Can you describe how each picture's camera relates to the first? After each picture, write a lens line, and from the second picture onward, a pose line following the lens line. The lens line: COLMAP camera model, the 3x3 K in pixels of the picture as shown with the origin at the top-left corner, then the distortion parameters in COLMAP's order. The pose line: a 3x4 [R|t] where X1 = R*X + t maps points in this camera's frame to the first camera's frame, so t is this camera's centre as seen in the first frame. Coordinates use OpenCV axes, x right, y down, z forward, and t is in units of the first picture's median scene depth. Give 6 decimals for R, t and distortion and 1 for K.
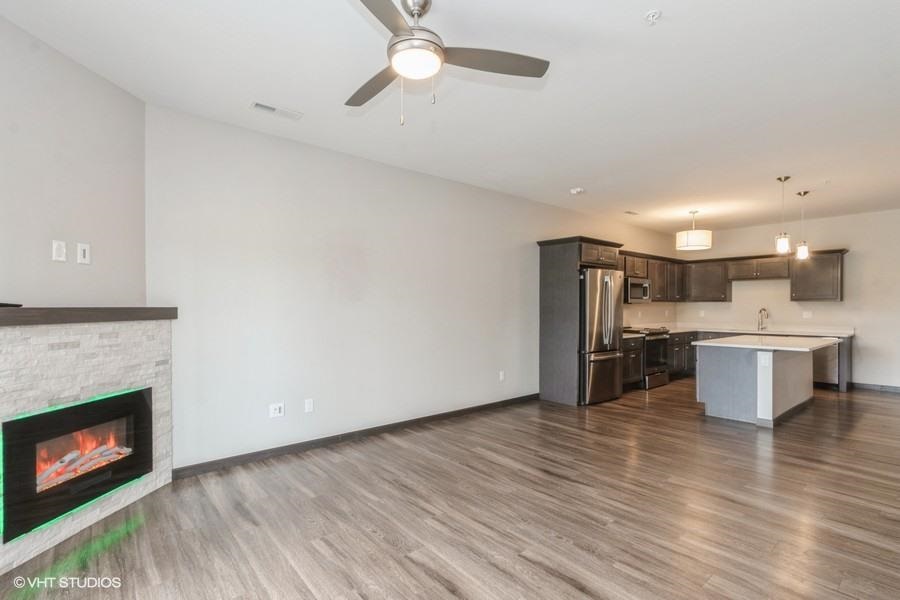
lens RADIAL K [[427.5, 0, 445.8], [0, 427.5, 307.1], [0, 0, 1]] dist [0.008096, -0.000650]
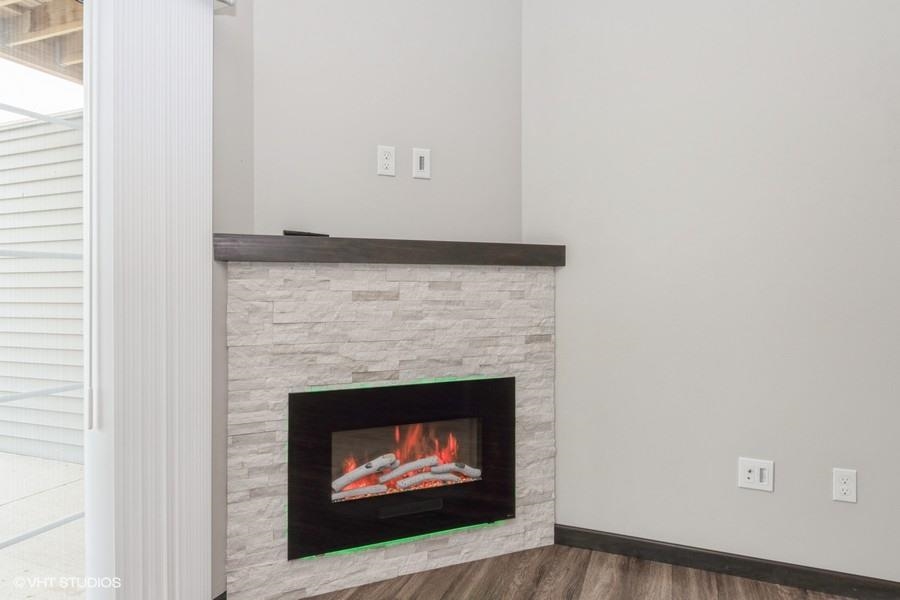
lens RADIAL K [[562.5, 0, 453.9], [0, 562.5, 285.3], [0, 0, 1]] dist [0.012878, -0.000475]
pose [[0.485892, 0.012215, -0.873934, -0.043736], [-0.007376, 0.999924, 0.009876, 0.052888], [0.873988, 0.001648, 0.485945, 0.563321]]
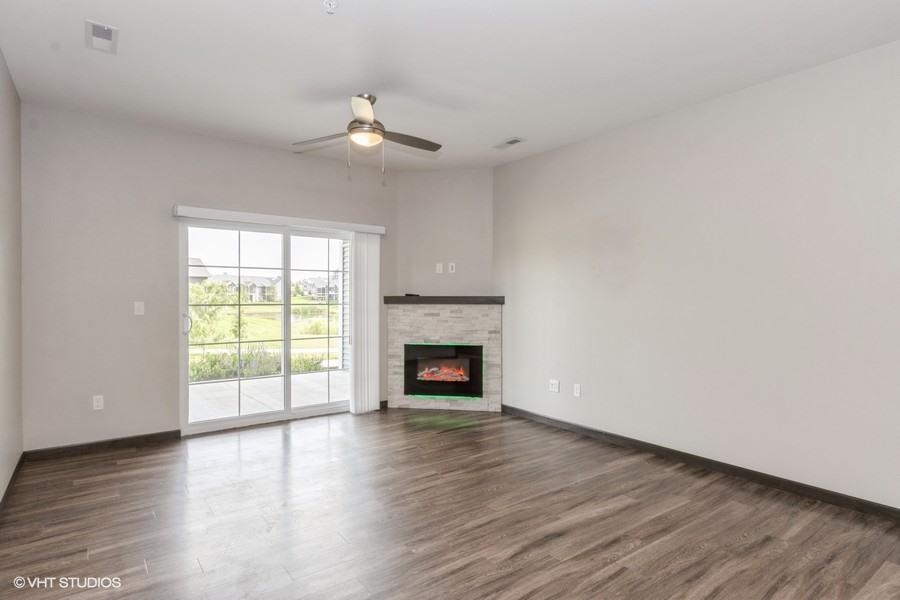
lens RADIAL K [[498.6, 0, 450.3], [0, 498.6, 298.0], [0, 0, 1]] dist [0.005181, -0.000013]
pose [[-0.063664, 0.007292, -0.997945, 1.240248], [-0.003055, 0.999967, 0.007501, -0.007111], [0.997967, 0.003527, -0.063640, 1.032445]]
